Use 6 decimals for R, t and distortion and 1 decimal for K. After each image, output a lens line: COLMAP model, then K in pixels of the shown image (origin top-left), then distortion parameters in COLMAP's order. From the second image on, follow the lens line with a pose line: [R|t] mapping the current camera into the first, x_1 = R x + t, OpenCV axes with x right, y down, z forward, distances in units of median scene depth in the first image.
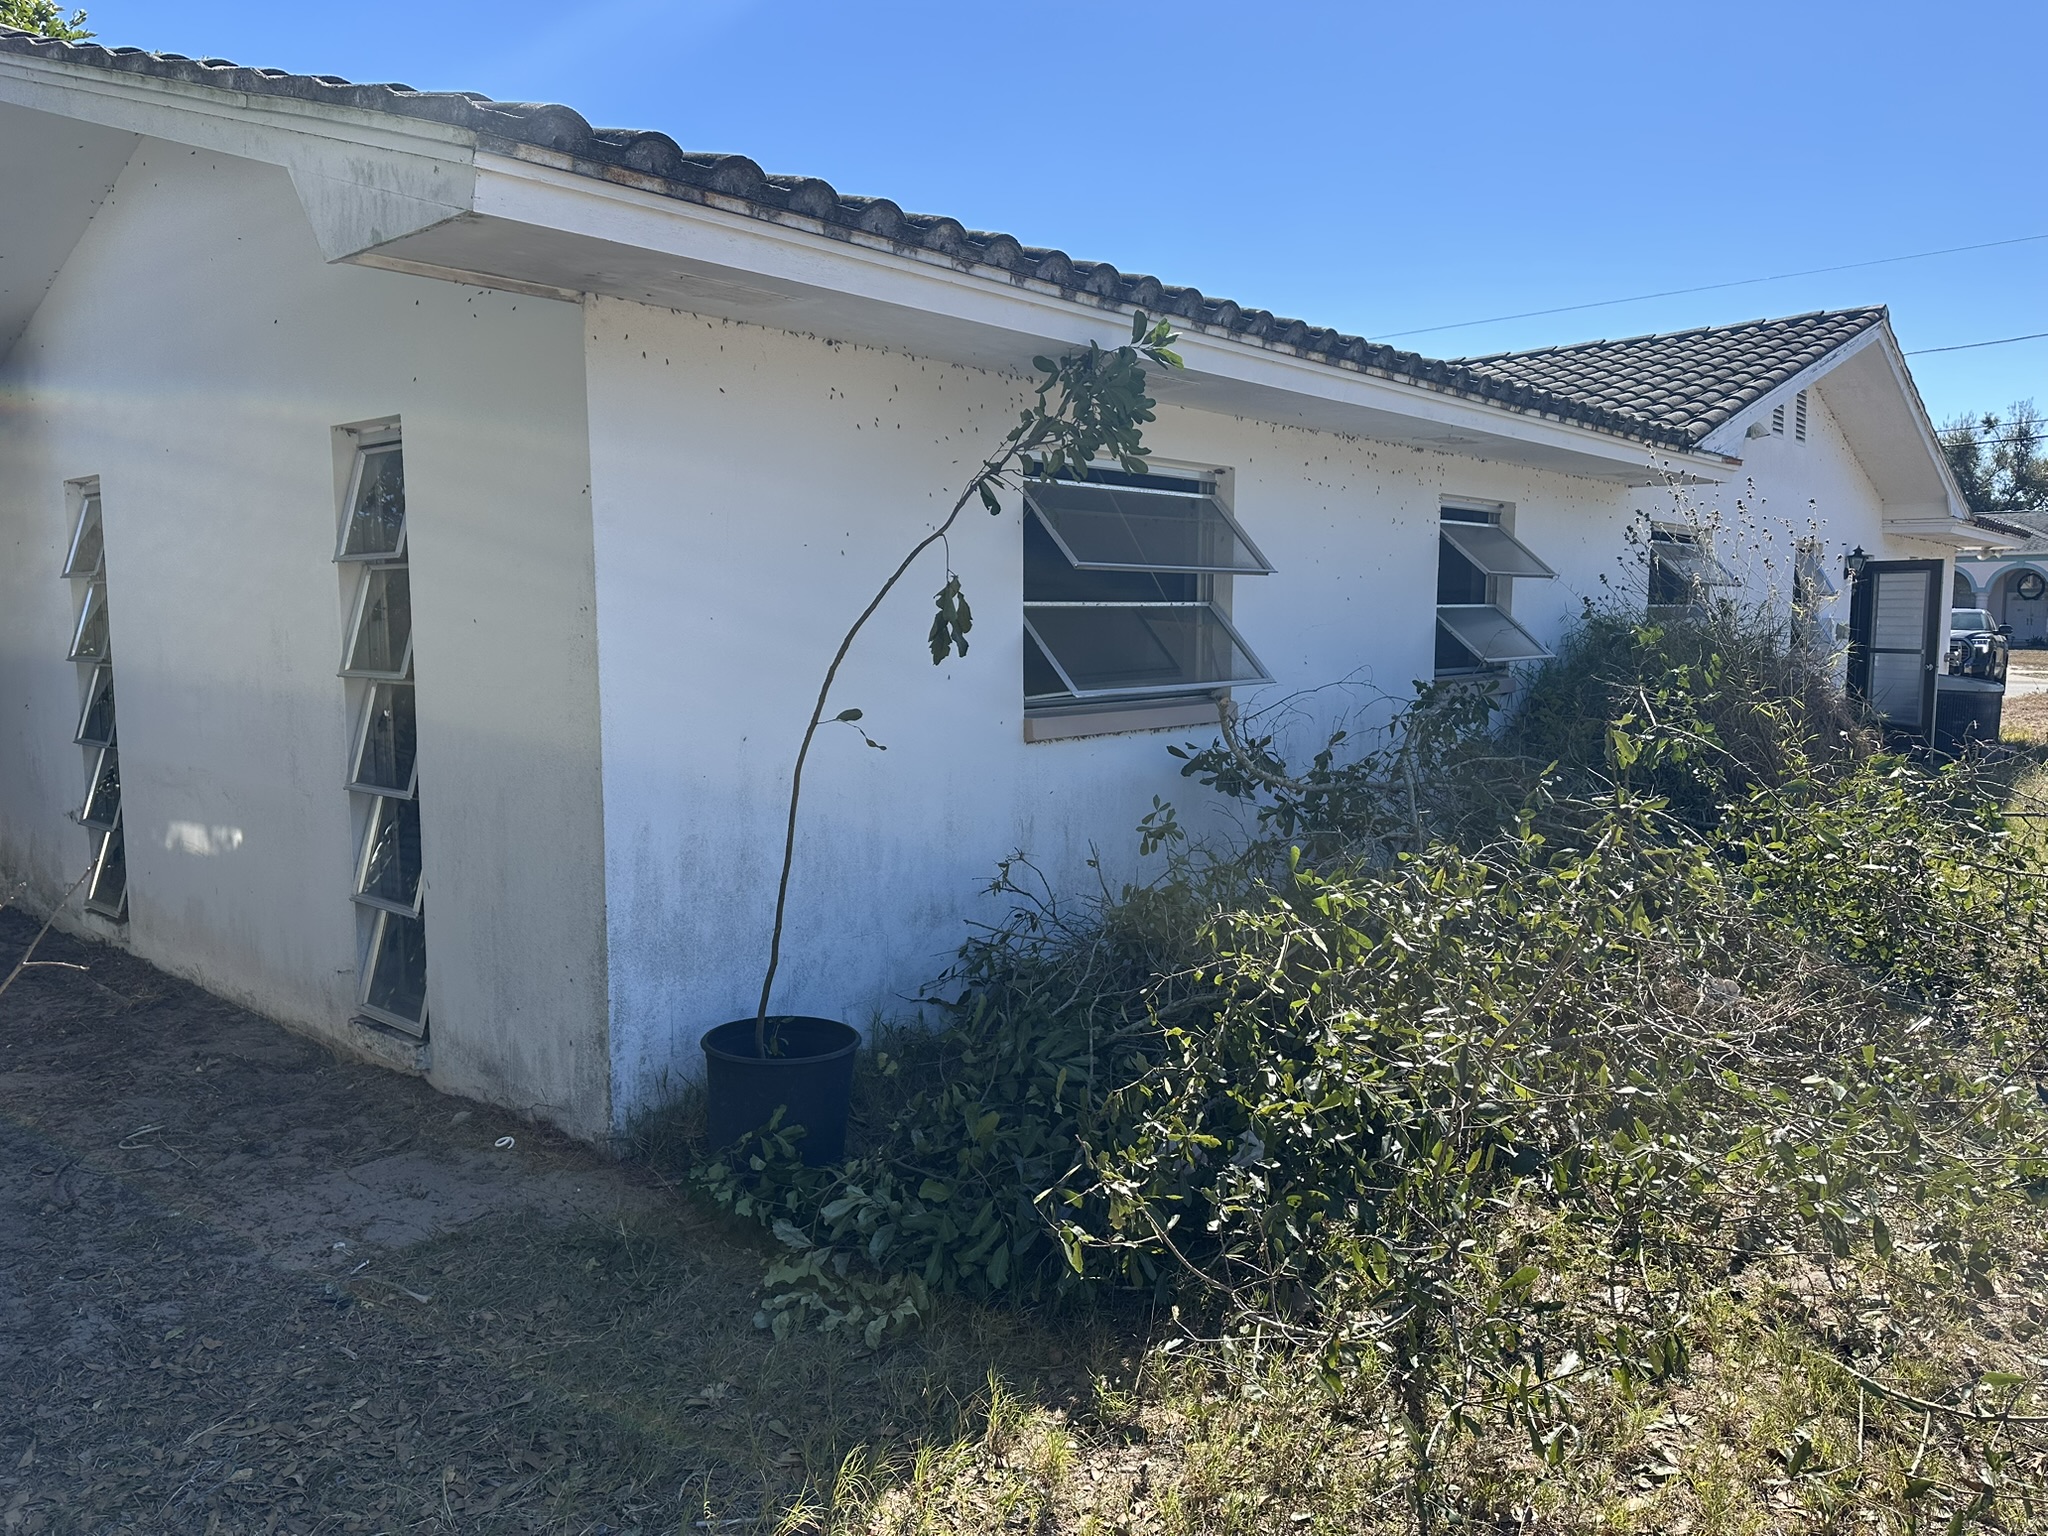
lens RADIAL K [[1444.2, 0, 1024.0], [0, 1444.2, 768.0], [0, 0, 1]] dist [0.197450, -0.326734]
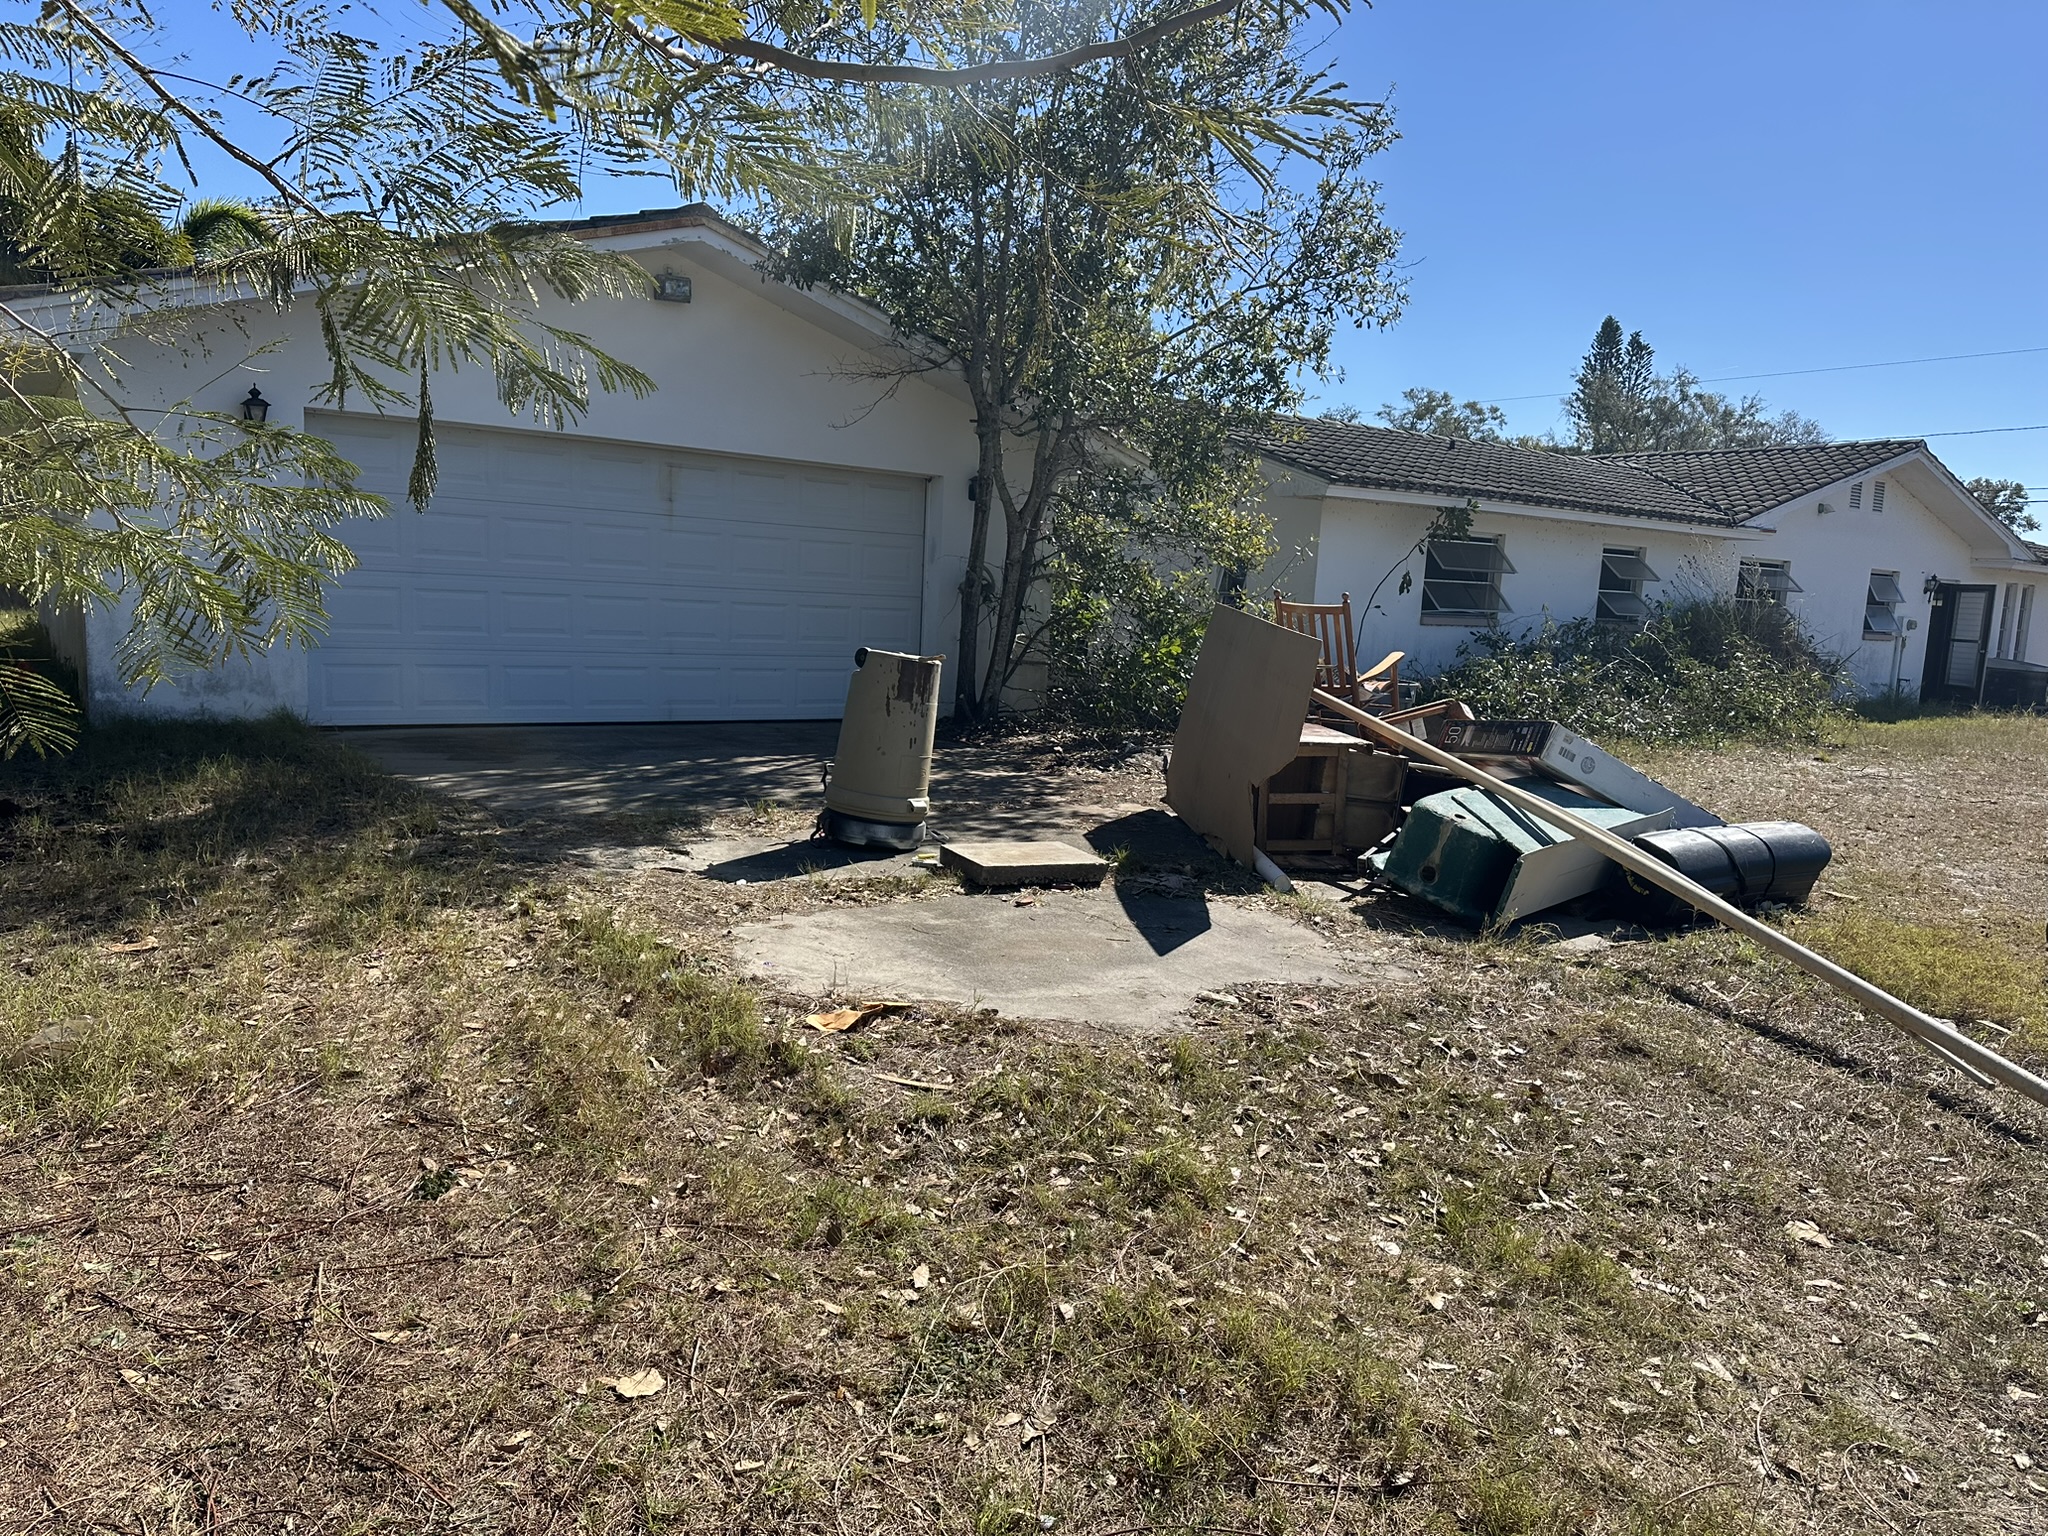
lens RADIAL K [[1391.2, 0, 1024.0], [0, 1391.2, 768.0], [0, 0, 1]] dist [0.136438, -0.176956]
pose [[0.971701, 0.074189, -0.224261, -0.087829], [-0.071313, 0.997235, 0.020906, 0.197227], [0.225191, -0.004321, 0.974305, -1.468377]]
